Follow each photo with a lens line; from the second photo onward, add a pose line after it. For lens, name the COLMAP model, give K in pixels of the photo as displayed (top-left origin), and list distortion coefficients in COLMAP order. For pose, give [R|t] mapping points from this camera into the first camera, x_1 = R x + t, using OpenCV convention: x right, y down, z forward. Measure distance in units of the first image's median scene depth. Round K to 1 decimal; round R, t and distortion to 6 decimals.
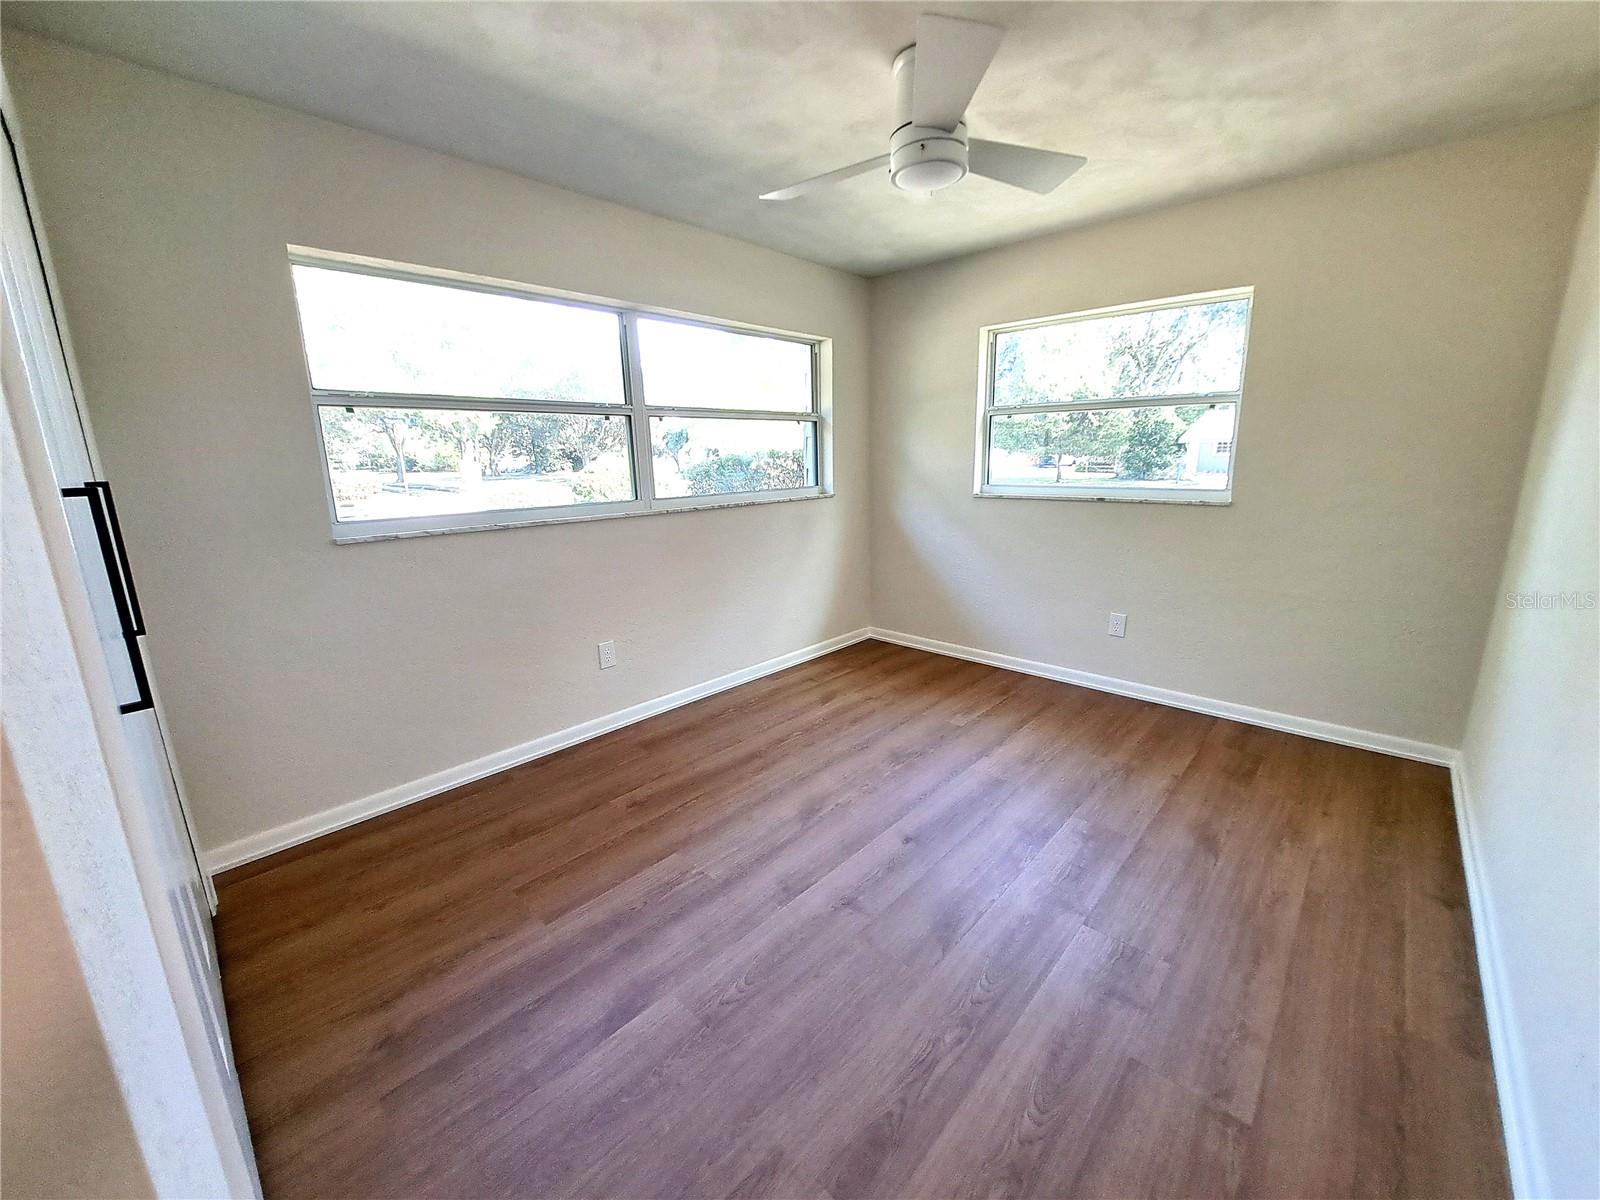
lens RADIAL K [[633.5, 0, 807.9], [0, 633.5, 594.4], [0, 0, 1]] dist [-0.015825, -0.000259]
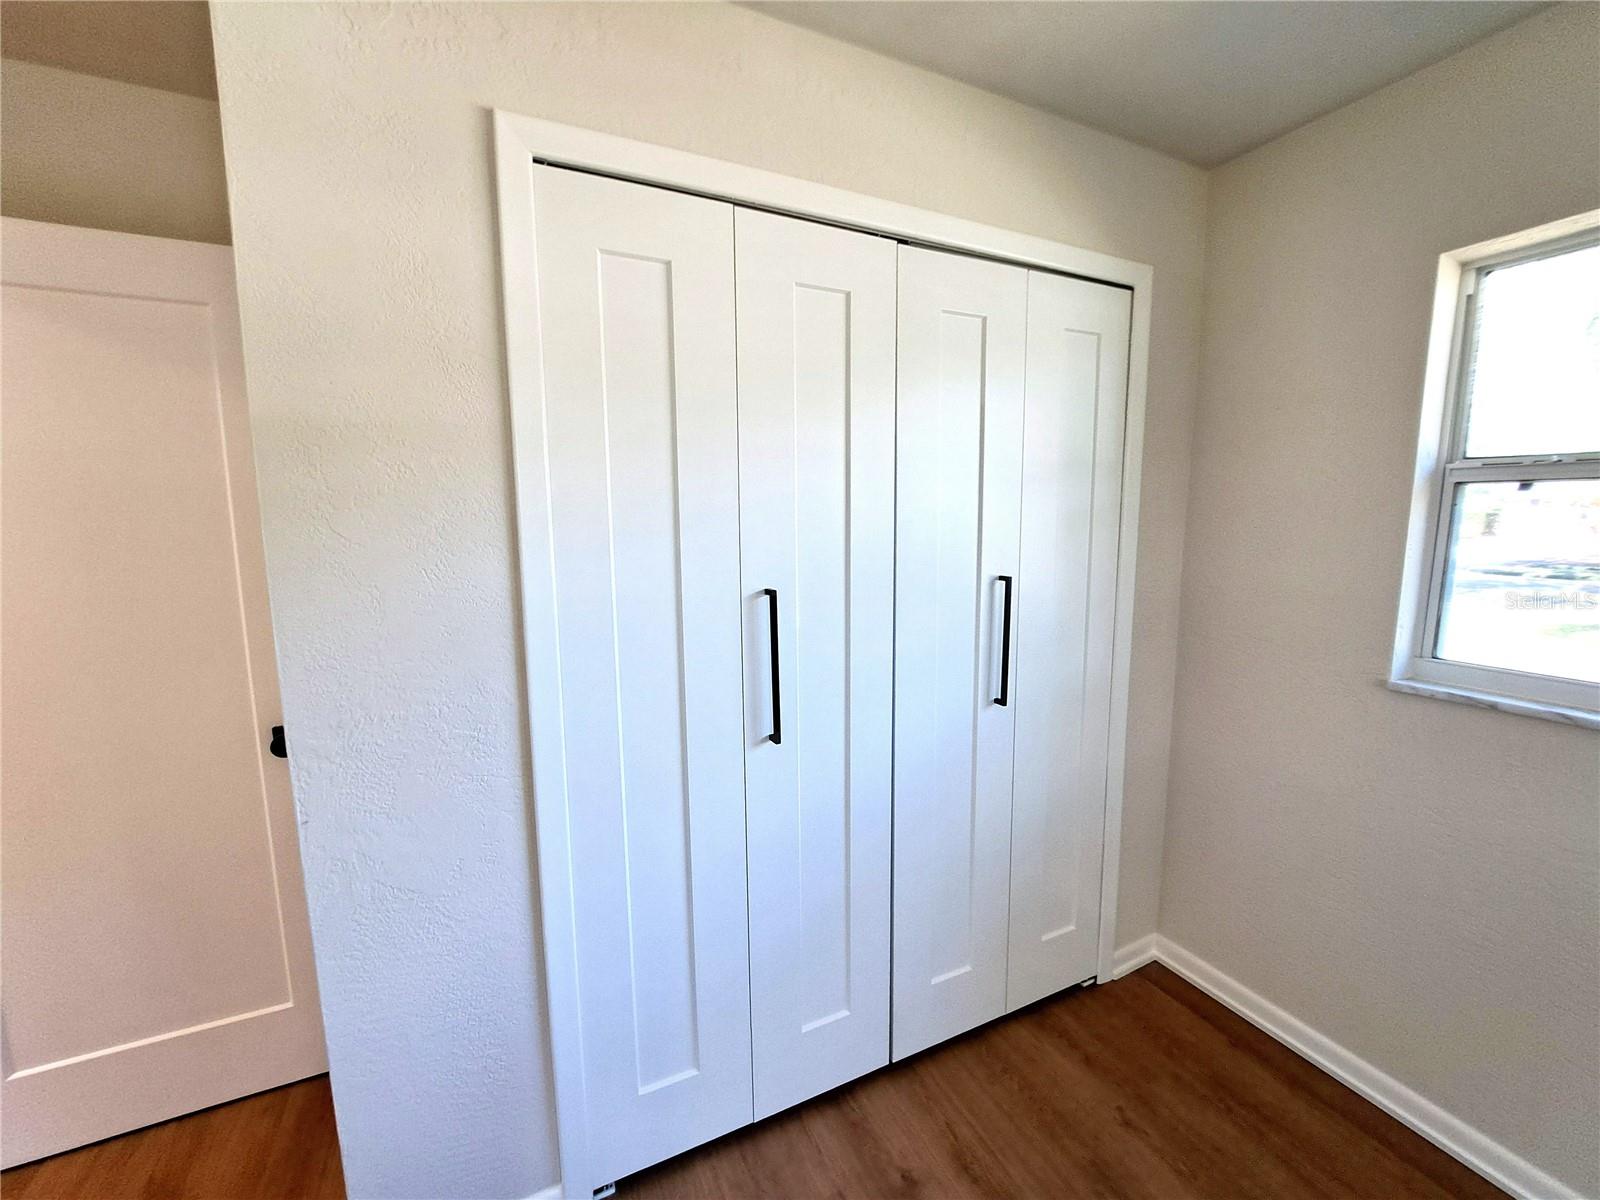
lens RADIAL K [[633.5, 0, 807.9], [0, 633.5, 594.4], [0, 0, 1]] dist [-0.015825, -0.000259]
pose [[-0.357810, 0.131741, -0.924455, 0.090234], [-0.190132, 0.958981, 0.210252, -0.205320], [0.914233, 0.250999, -0.318085, 0.638414]]
